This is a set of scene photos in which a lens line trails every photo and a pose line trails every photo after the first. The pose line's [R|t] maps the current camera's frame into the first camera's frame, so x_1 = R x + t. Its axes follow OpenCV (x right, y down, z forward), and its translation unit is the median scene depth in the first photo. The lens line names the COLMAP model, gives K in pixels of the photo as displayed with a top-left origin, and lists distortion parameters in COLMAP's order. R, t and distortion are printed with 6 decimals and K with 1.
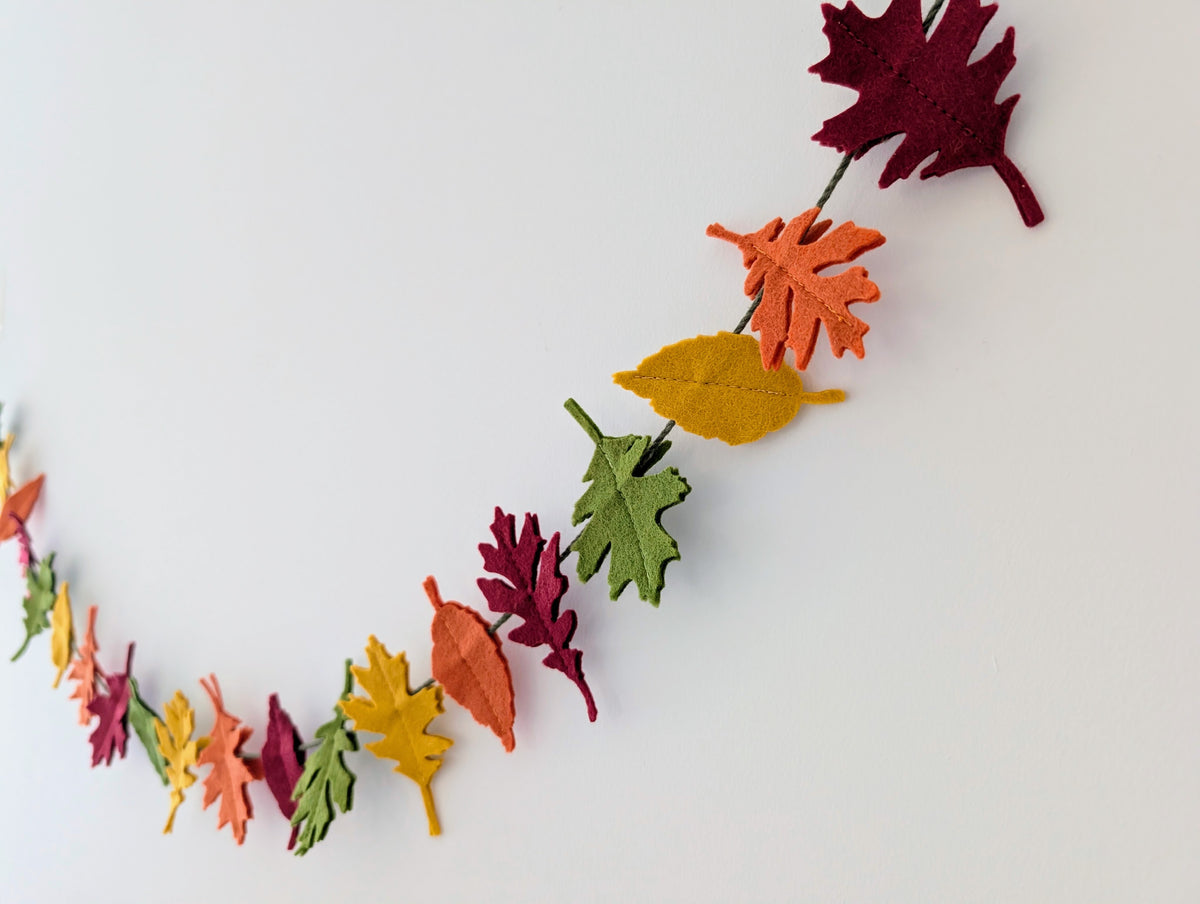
lens RADIAL K [[868.6, 0, 596.5], [0, 868.6, 443.8], [0, 0, 1]] dist [-0.014412, 0.002094]
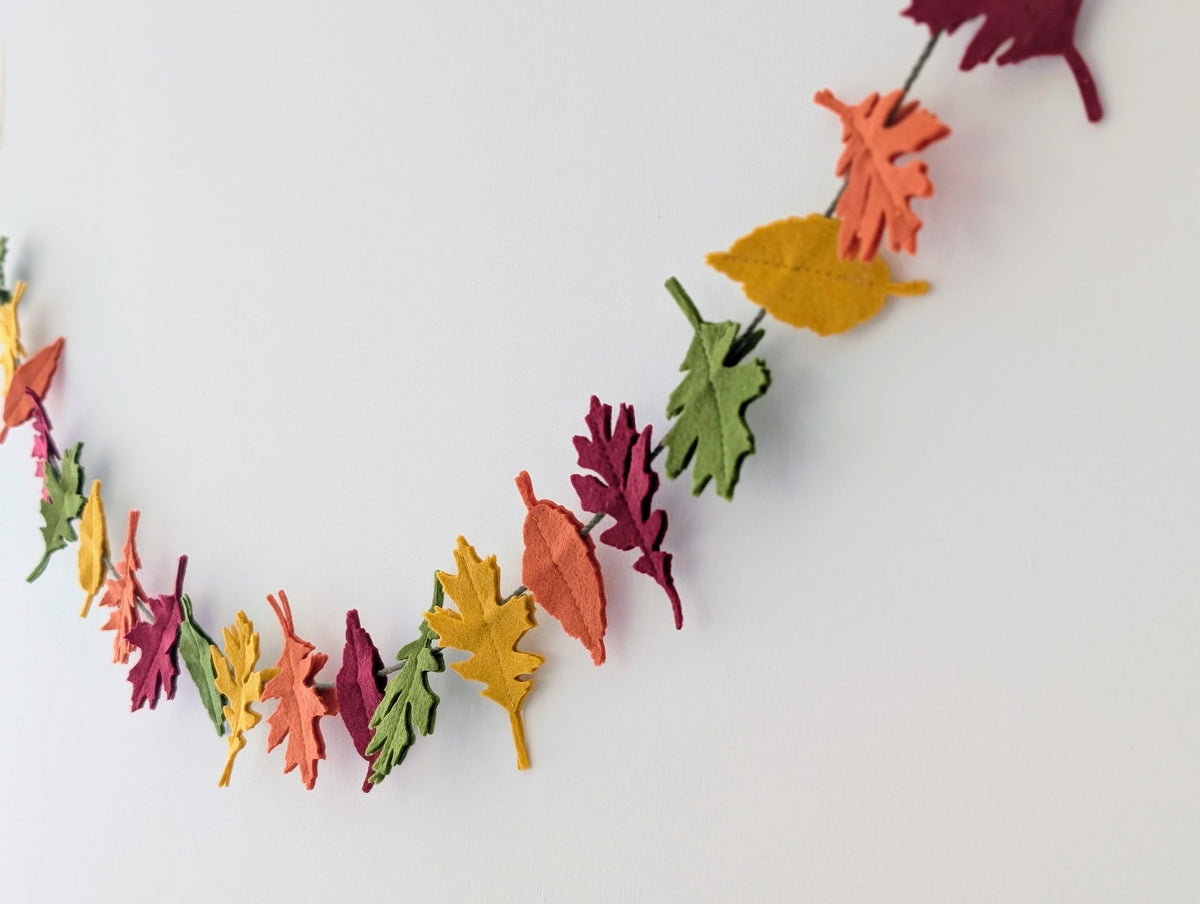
lens RADIAL K [[1638.0, 0, 647.7], [0, 1638.0, 430.8], [0, 0, 1]] dist [0.093397, 0.000000]
pose [[0.981966, 0.044621, -0.183718, 0.251624], [-0.031341, 0.996724, 0.074565, -0.019010], [0.186443, -0.067463, 0.980147, -0.648662]]
